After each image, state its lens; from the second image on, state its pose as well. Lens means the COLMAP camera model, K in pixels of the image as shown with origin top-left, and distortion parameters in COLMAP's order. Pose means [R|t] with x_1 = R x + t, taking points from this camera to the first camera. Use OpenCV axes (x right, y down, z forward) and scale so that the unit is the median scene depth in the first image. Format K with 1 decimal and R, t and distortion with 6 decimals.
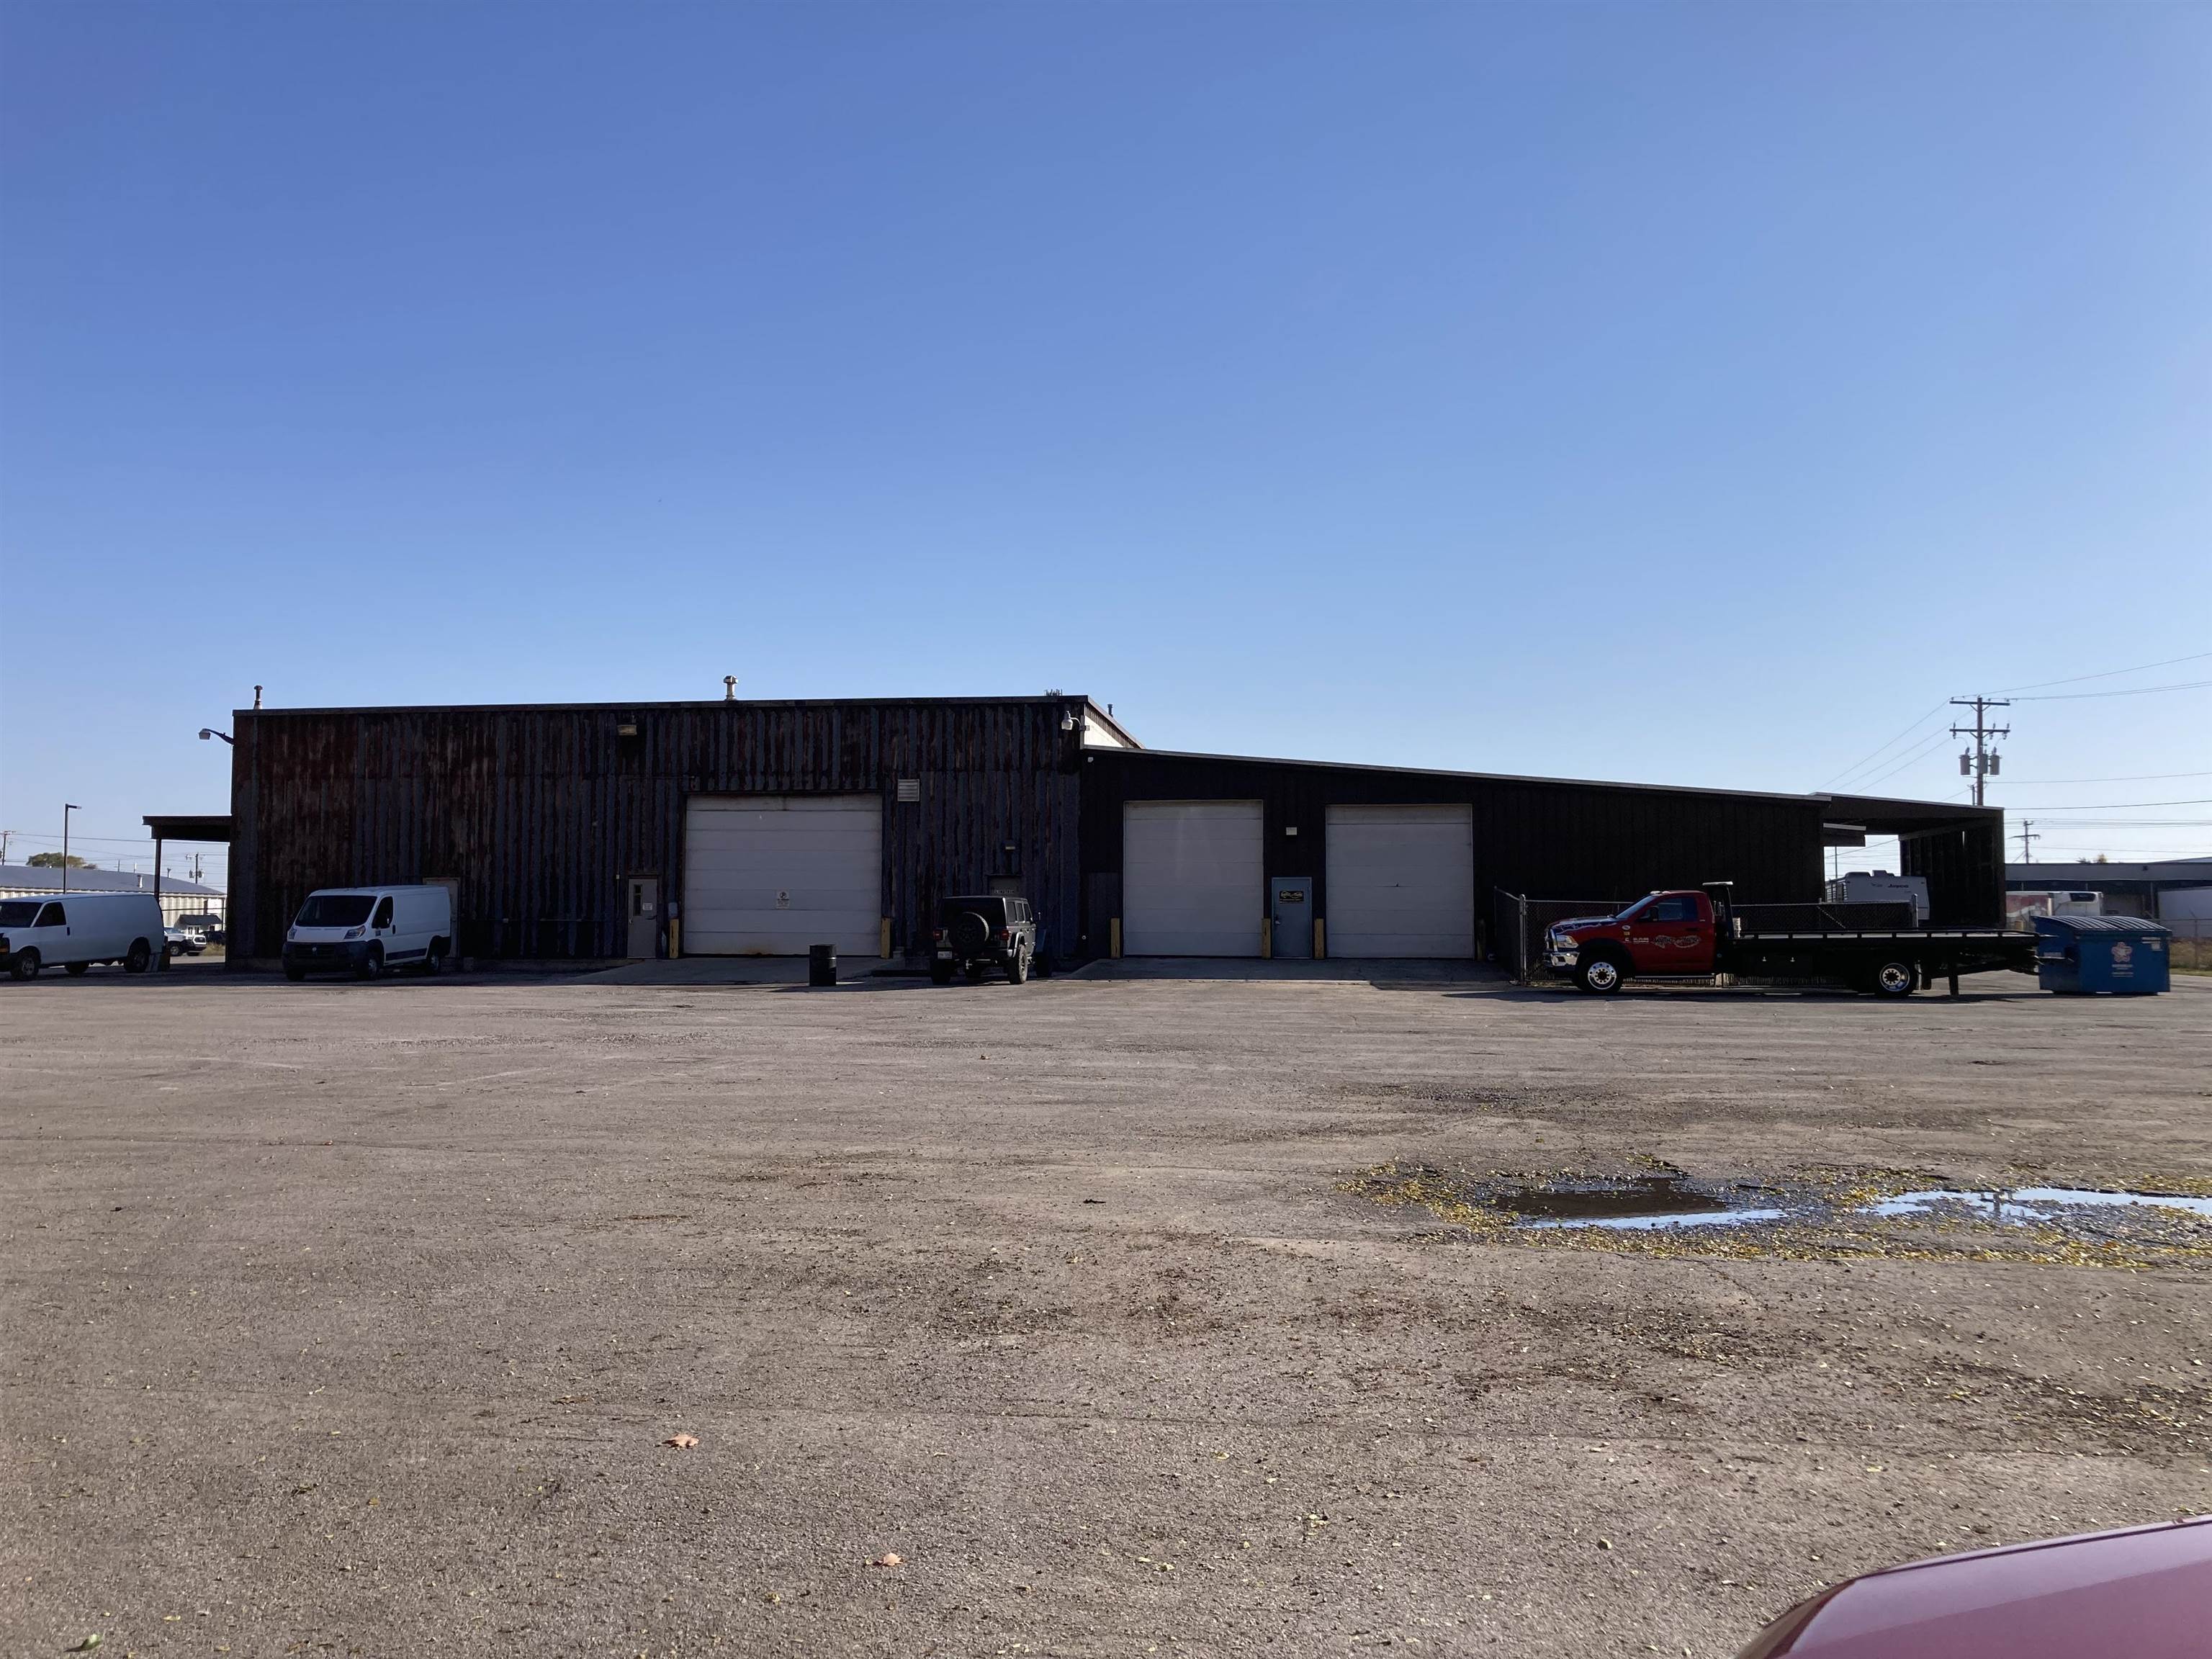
lens RADIAL K [[1813.7, 0, 1106.0], [0, 1813.7, 829.5], [0, 0, 1]] dist [0.089040, -0.189214]
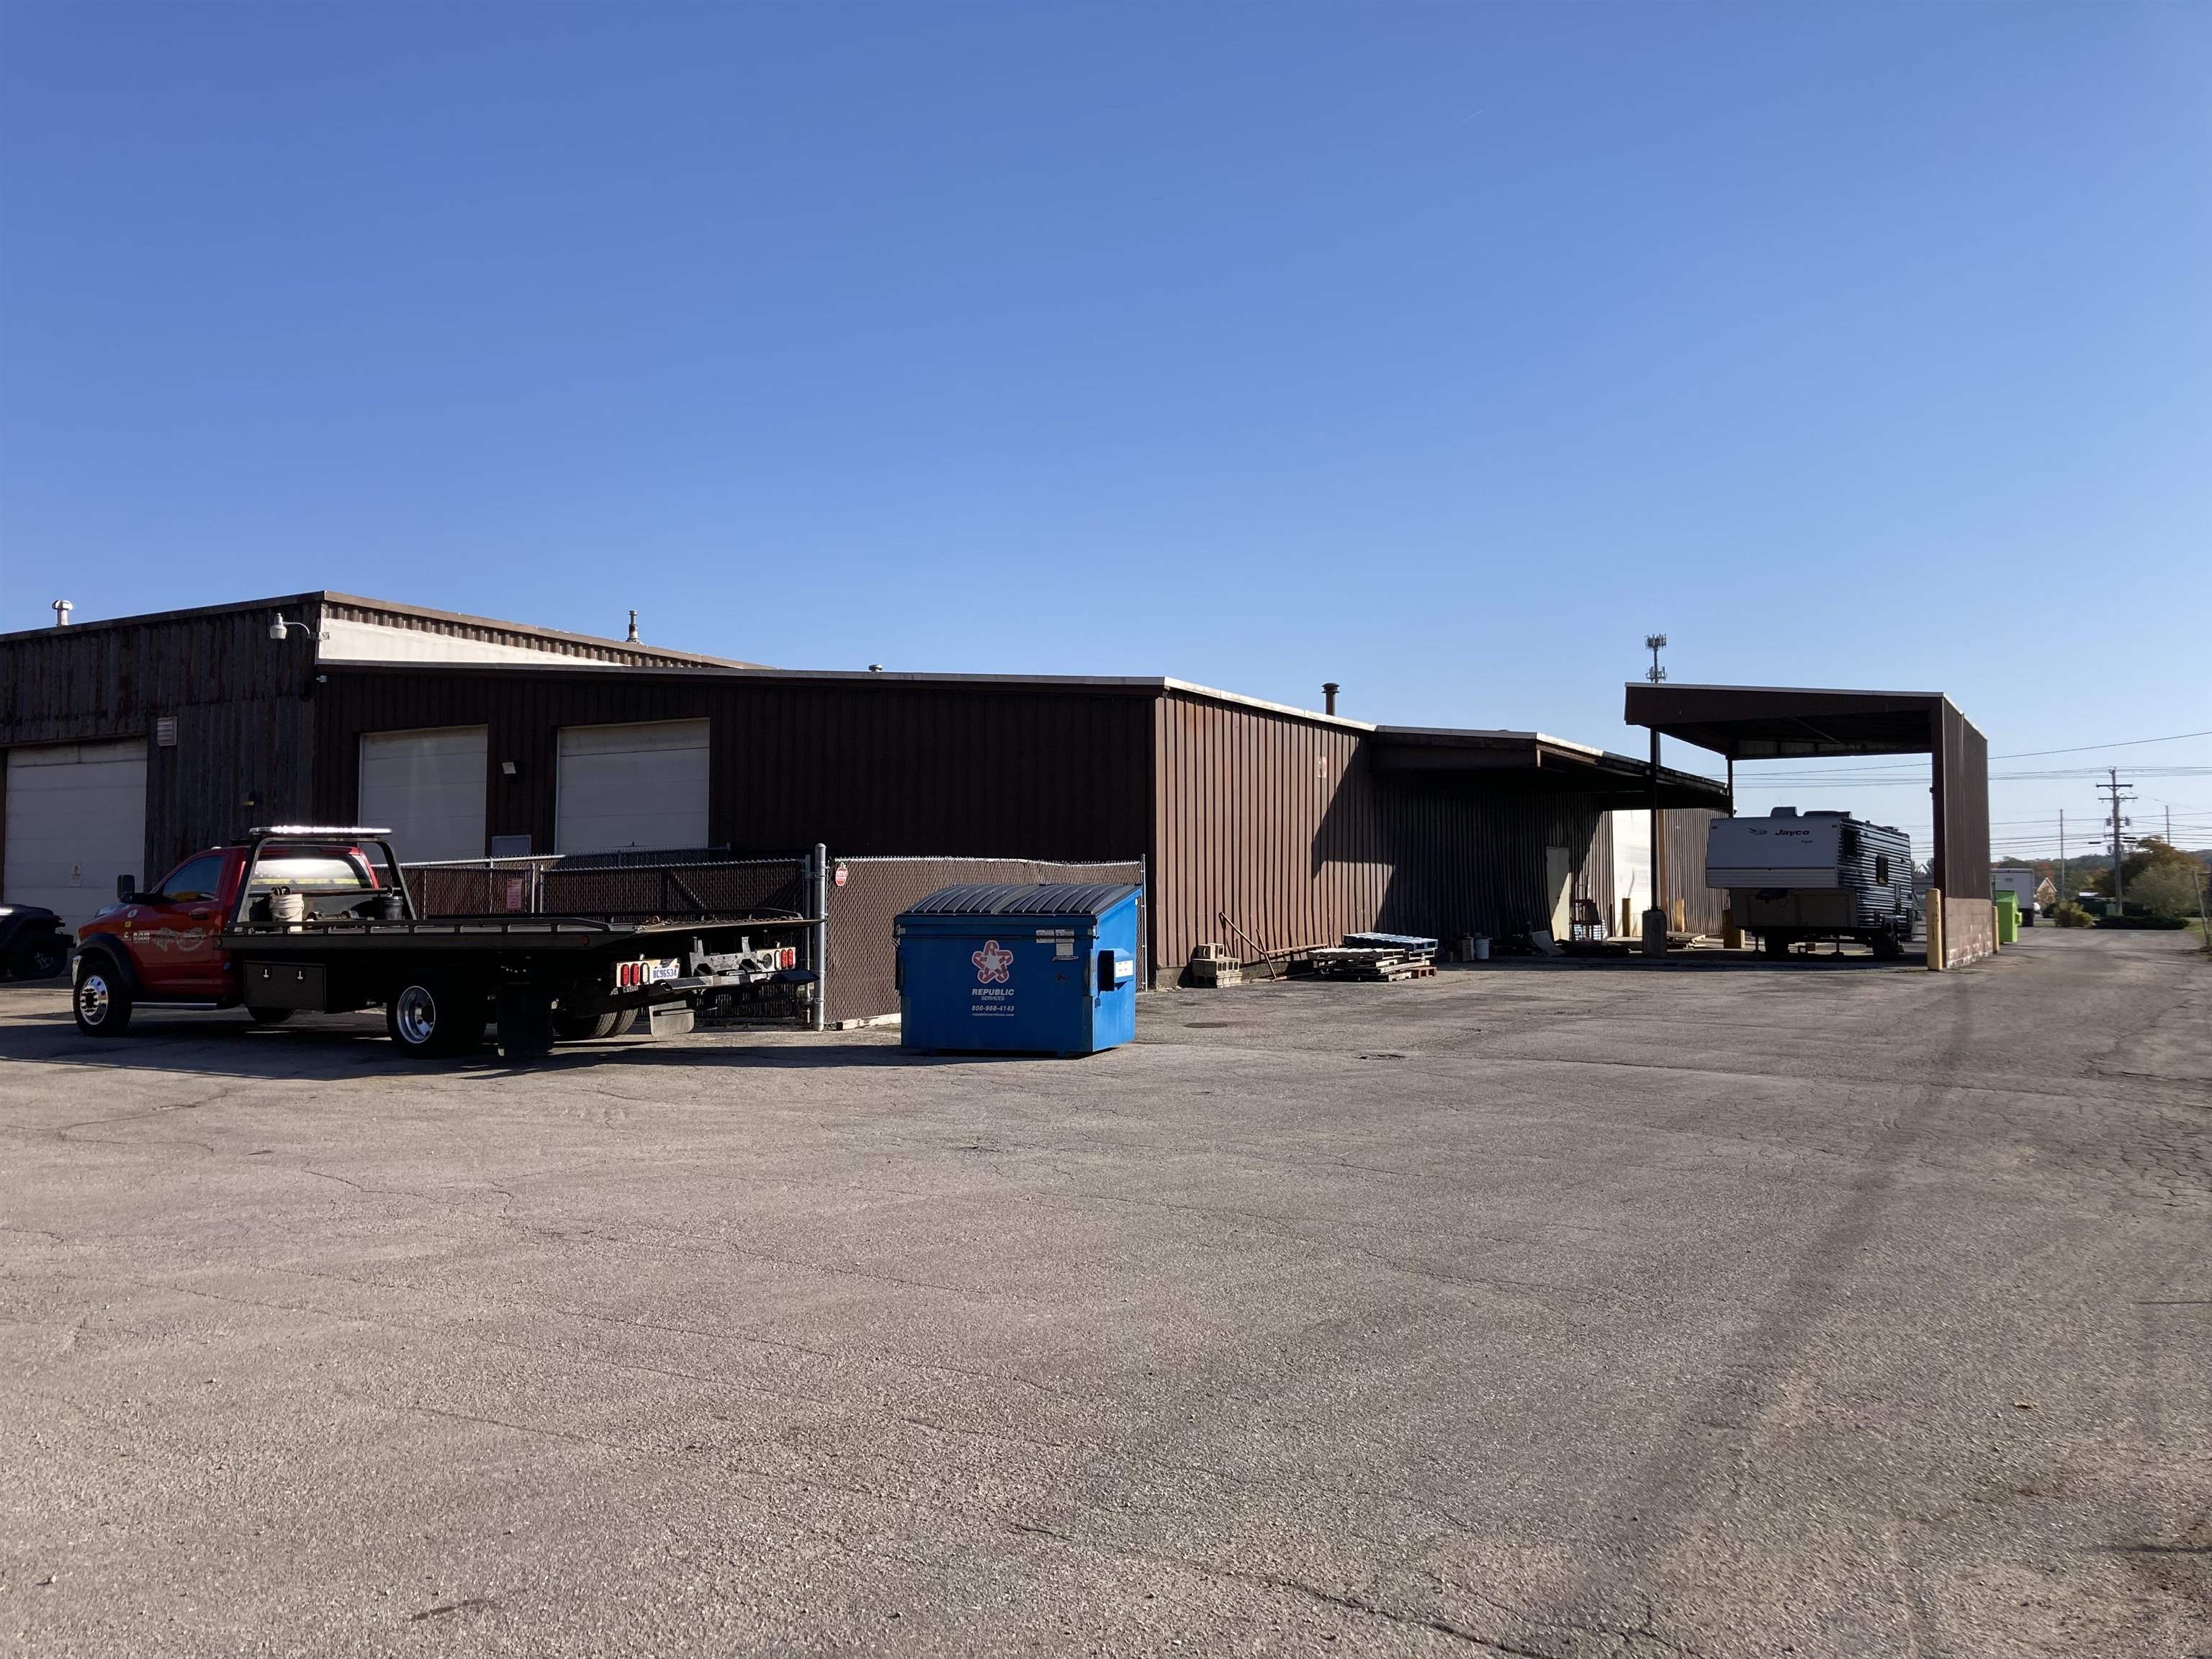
lens RADIAL K [[1813.7, 0, 1106.0], [0, 1813.7, 829.5], [0, 0, 1]] dist [0.089040, -0.189214]
pose [[0.930630, -0.019422, -0.365445, 0.547747], [0.025063, 0.999629, 0.010700, 0.021634], [0.365101, -0.019117, 0.930772, 0.429257]]
